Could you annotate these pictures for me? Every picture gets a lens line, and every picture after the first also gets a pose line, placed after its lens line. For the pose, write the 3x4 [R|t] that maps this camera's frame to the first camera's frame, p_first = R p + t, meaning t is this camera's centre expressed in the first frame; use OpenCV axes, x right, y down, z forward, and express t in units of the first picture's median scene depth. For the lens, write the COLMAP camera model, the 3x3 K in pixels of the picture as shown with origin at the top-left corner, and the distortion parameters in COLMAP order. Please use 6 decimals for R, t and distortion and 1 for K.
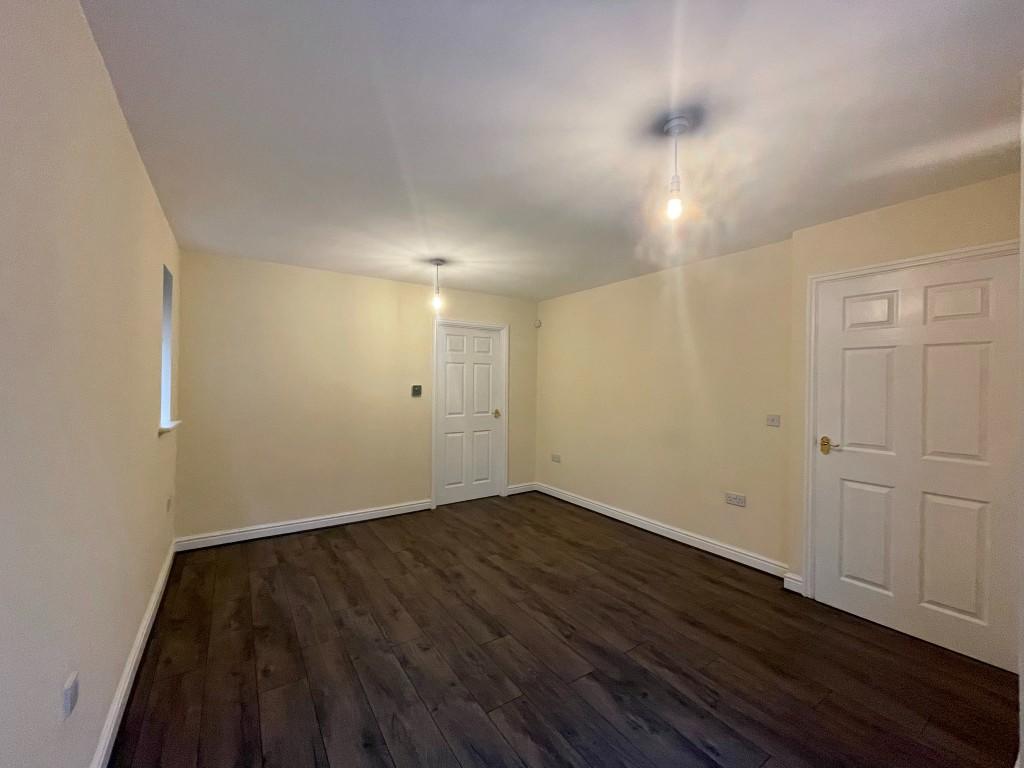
lens RADIAL K [[412.4, 0, 507.3], [0, 412.4, 381.8], [0, 0, 1]] dist [-0.008509, 0.003965]
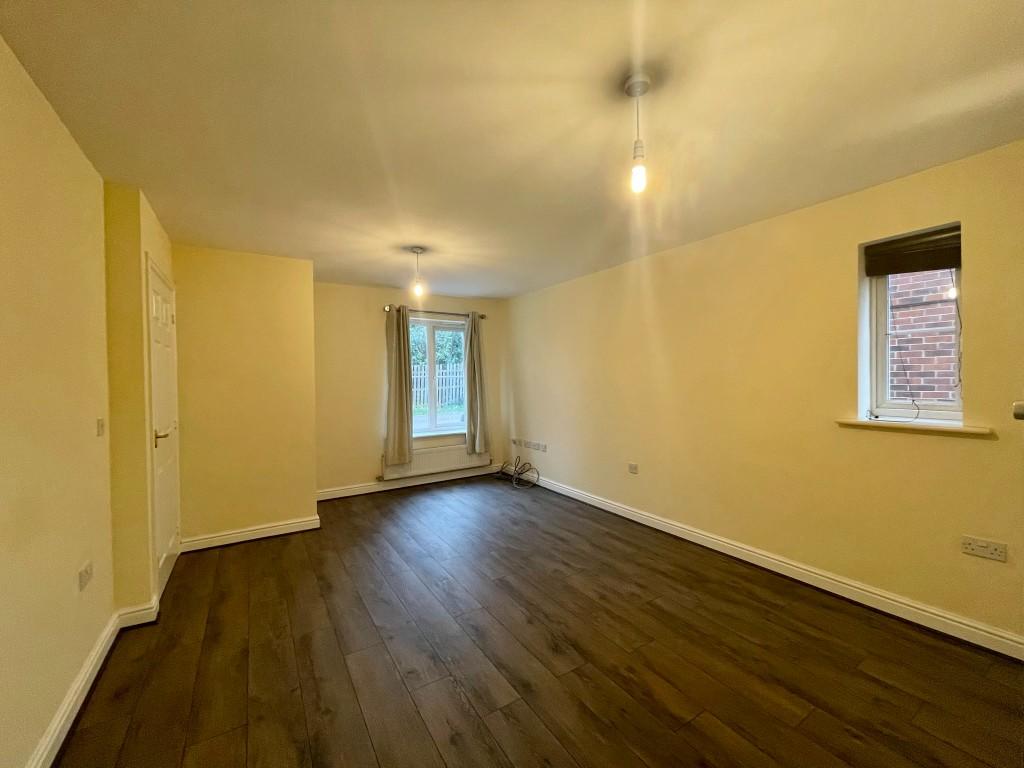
lens RADIAL K [[412.4, 0, 507.3], [0, 412.4, 381.8], [0, 0, 1]] dist [-0.008509, 0.003965]
pose [[-0.999604, 0.000269, 0.028138, -0.063233], [0.000525, 0.999958, 0.009100, 0.014253], [-0.028134, 0.009111, -0.999563, 1.917434]]
